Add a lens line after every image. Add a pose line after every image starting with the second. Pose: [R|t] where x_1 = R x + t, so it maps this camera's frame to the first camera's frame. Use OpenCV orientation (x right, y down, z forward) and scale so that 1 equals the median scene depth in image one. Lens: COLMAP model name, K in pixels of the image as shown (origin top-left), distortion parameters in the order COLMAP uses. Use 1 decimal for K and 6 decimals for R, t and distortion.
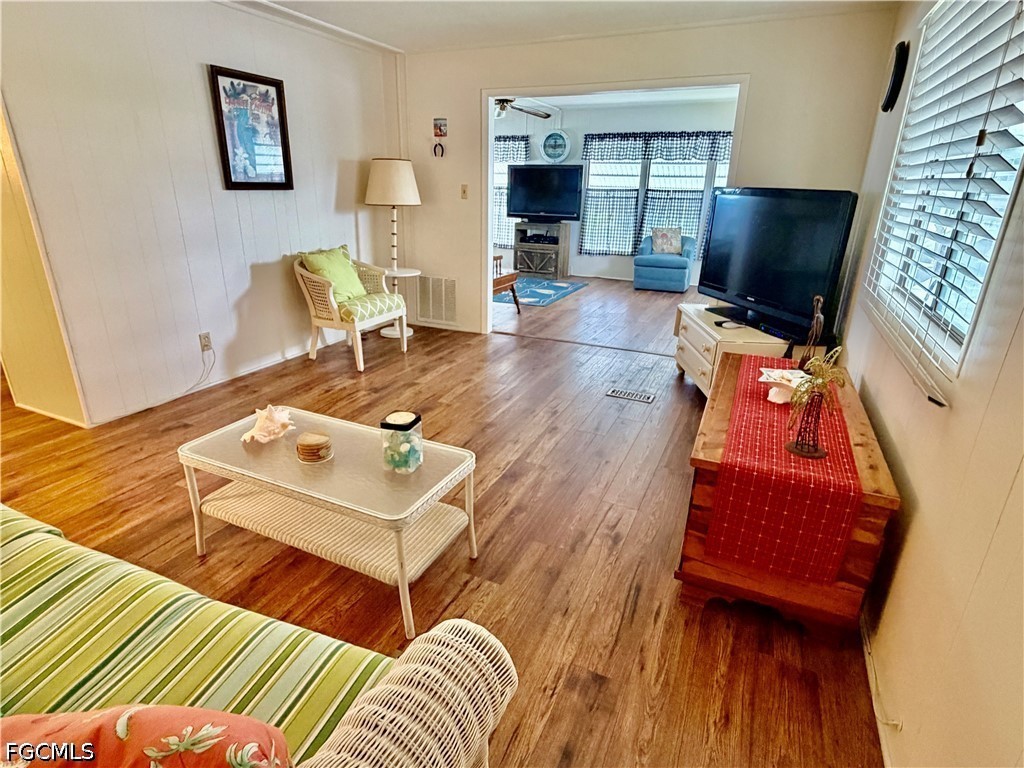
lens RADIAL K [[547.3, 0, 512.0], [0, 547.3, 384.0], [0, 0, 1]] dist [-0.000729, -0.000253]
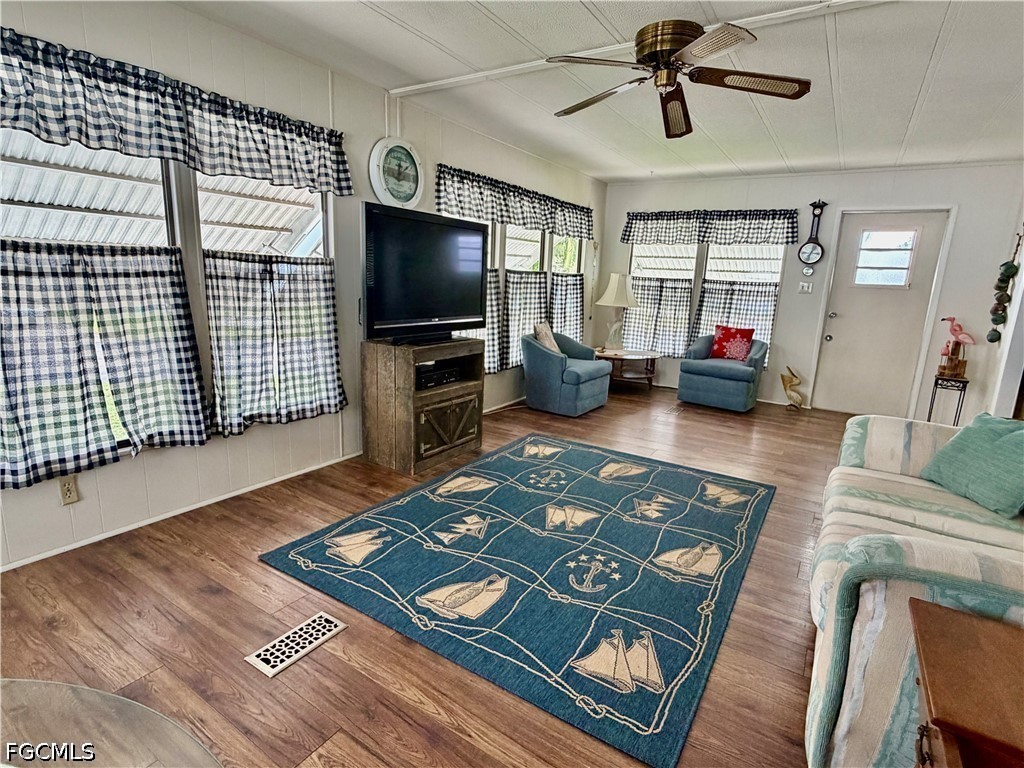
lens RADIAL K [[513.7, 0, 512.0], [0, 513.7, 384.0], [0, 0, 1]] dist [0.001313, -0.000011]
pose [[0.143490, -0.212604, 0.966545, -0.358207], [0.304473, 0.938766, 0.161293, -0.316570], [-0.941651, 0.271143, 0.199435, 0.885425]]
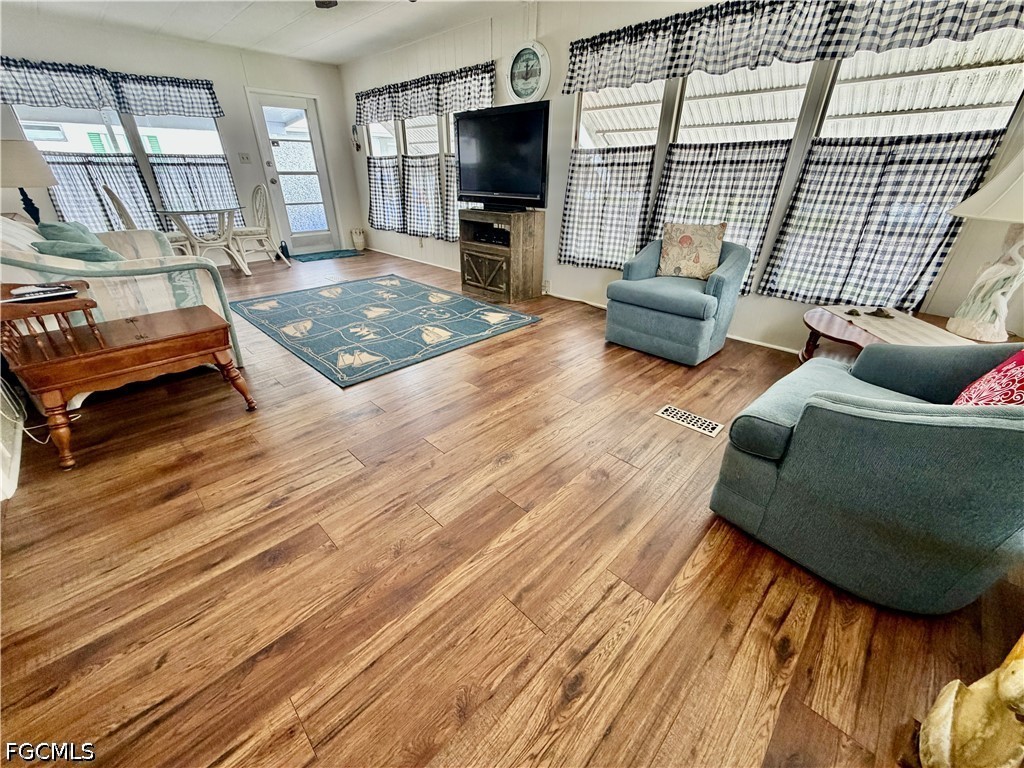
lens RADIAL K [[407.6, 0, 512.0], [0, 407.6, 384.0], [0, 0, 1]] dist [-0.001816, -0.000047]
pose [[0.942479, 0.142720, -0.302266, 0.246738], [-0.104549, 0.984760, 0.138984, -0.168126], [0.317495, -0.099388, 0.943037, 0.555937]]
